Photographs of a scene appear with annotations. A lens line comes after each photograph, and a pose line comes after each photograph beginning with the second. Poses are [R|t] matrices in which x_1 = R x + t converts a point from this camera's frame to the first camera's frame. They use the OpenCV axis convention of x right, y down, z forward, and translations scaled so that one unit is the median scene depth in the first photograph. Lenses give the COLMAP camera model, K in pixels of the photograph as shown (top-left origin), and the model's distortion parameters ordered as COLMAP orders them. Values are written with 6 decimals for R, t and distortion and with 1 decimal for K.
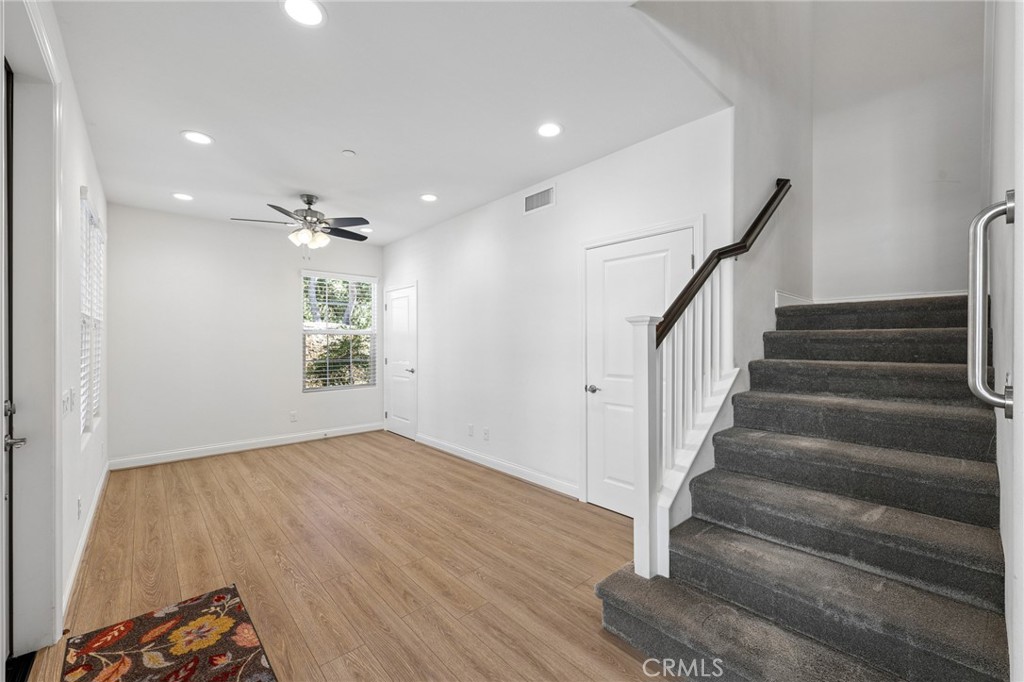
lens RADIAL K [[412.5, 0, 510.3], [0, 412.5, 342.6], [0, 0, 1]] dist [0.001230, 0.000180]
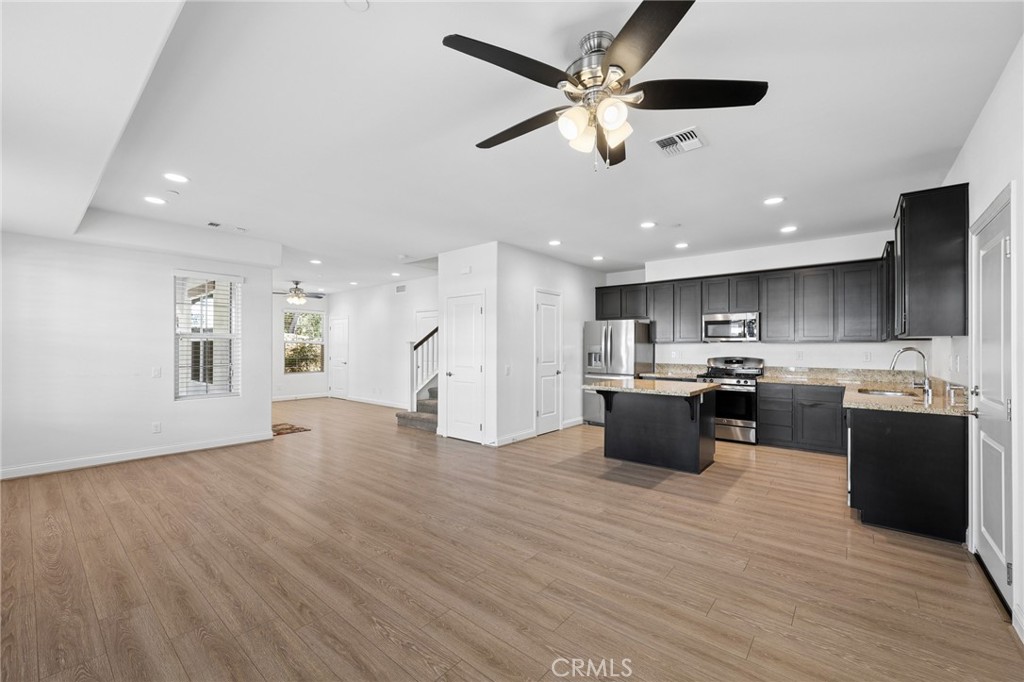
lens RADIAL K [[411.9, 0, 509.3], [0, 411.9, 344.6], [0, 0, 1]] dist [0.000118, 0.000050]
pose [[0.989701, 0.007262, 0.142964, 0.414454], [-0.005697, 0.999919, -0.011353, 0.000917], [-0.143034, 0.010422, 0.989663, -1.715278]]
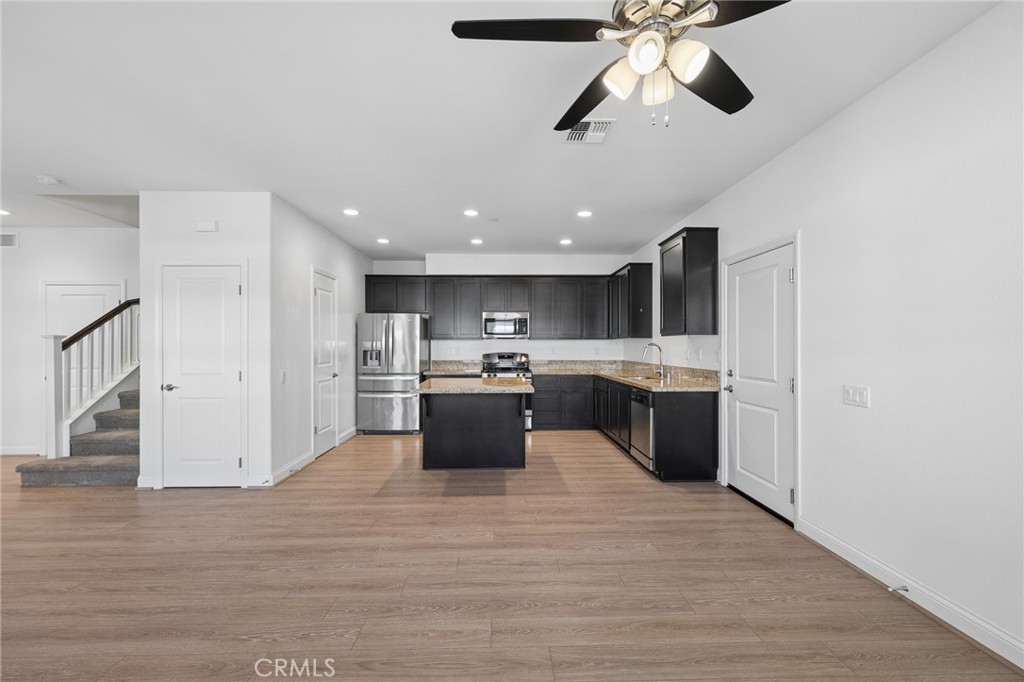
lens RADIAL K [[411.9, 0, 509.3], [0, 411.9, 344.6], [0, 0, 1]] dist [0.000118, 0.000050]
pose [[0.646123, 0.002180, 0.763231, 0.137737], [0.001897, 0.999988, -0.004463, -0.000061], [-0.763231, 0.004331, 0.646111, -1.312122]]
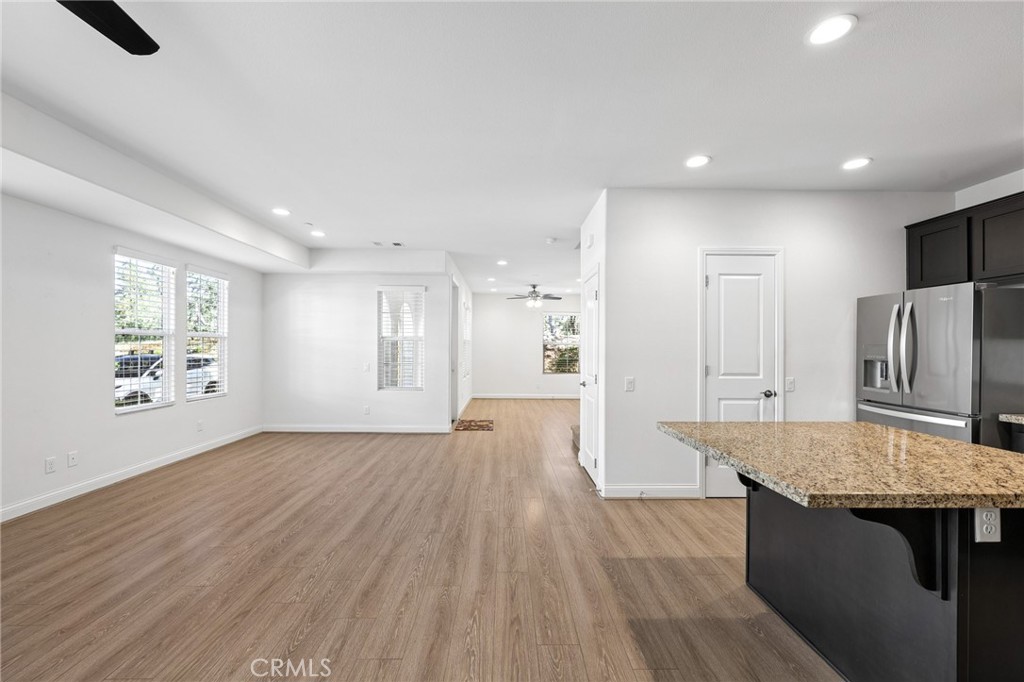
lens RADIAL K [[412.5, 0, 510.3], [0, 412.5, 342.6], [0, 0, 1]] dist [0.001230, 0.000180]
pose [[0.755761, -0.000619, -0.654847, 1.169965], [-0.010512, 0.999859, -0.013077, -0.005294], [0.654763, 0.016767, 0.755648, -1.041180]]
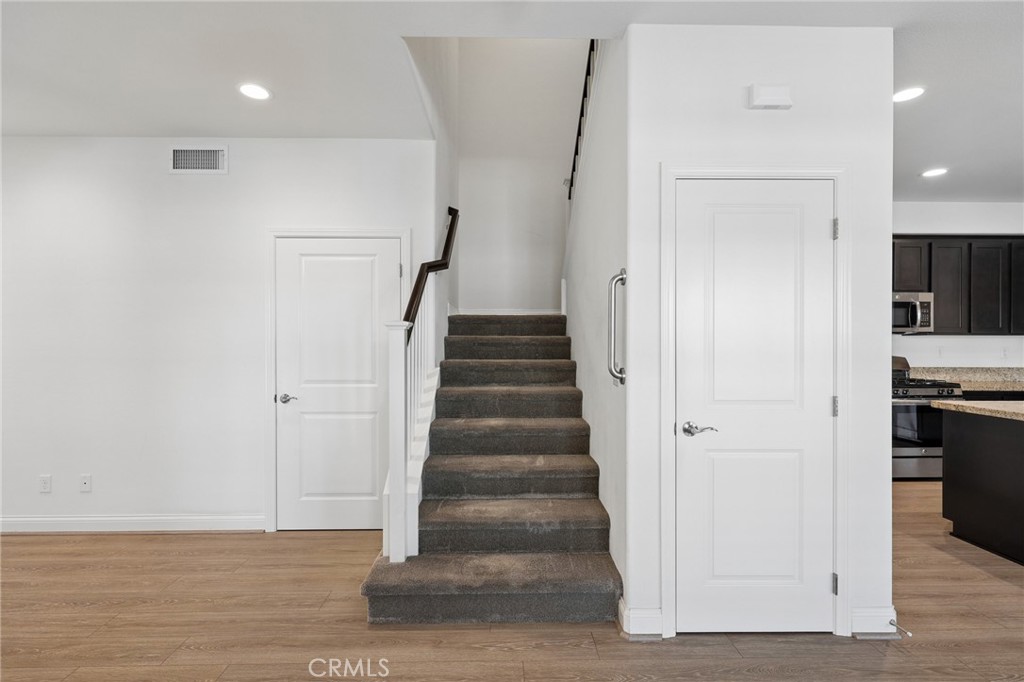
lens RADIAL K [[476.3, 0, 511.5], [0, 476.3, 346.4], [0, 0, 1]] dist [0.000334, 0.000276]
pose [[0.650832, -0.001068, 0.759221, -0.265028], [-0.000229, 0.999999, 0.001603, -0.000108], [-0.759222, -0.001217, 0.650831, -0.022320]]
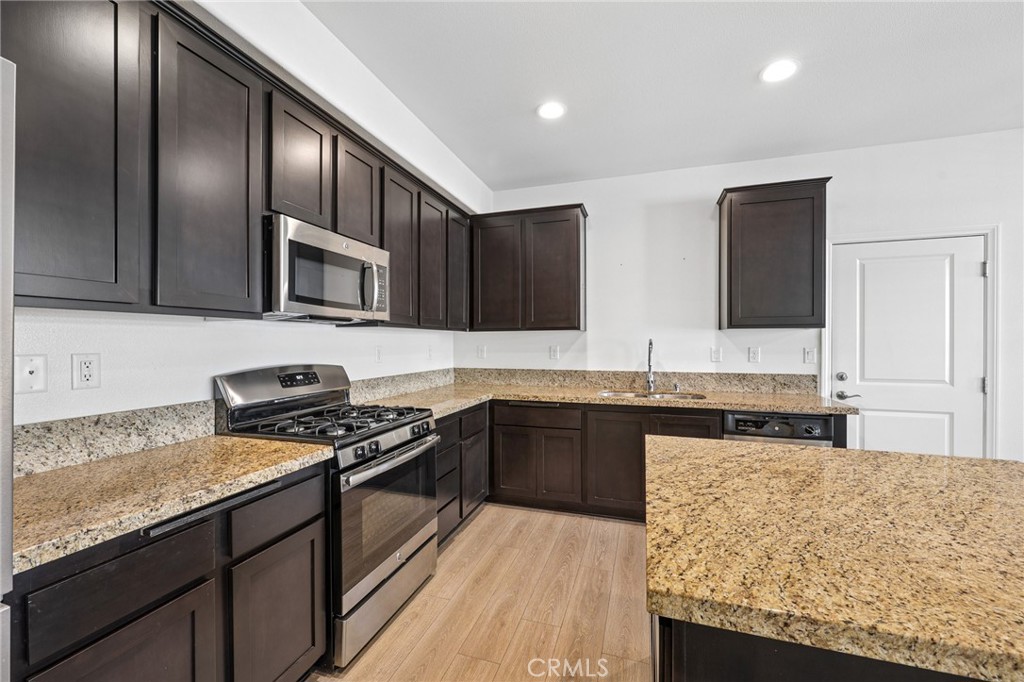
lens RADIAL K [[408.2, 0, 507.6], [0, 408.2, 341.3], [0, 0, 1]] dist [0.001573, 0.000179]
pose [[-0.497117, 0.000987, 0.867683, 1.015694], [0.002469, 0.999997, 0.000278, -0.006750], [-0.867680, 0.002280, -0.497118, 0.131313]]
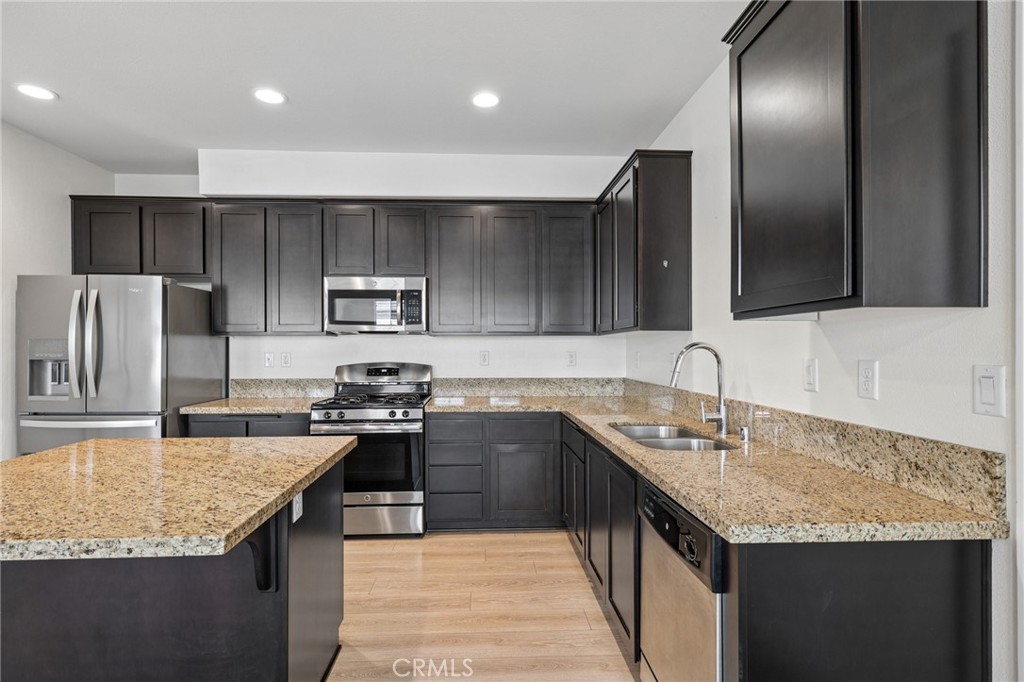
lens RADIAL K [[501.9, 0, 504.4], [0, 501.9, 344.1], [0, 0, 1]] dist [-0.002037, 0.000131]
pose [[0.630718, 0.004704, 0.775998, 0.979970], [0.002871, 0.999961, -0.008395, -0.003308], [-0.776007, 0.007523, 0.630680, -0.942040]]
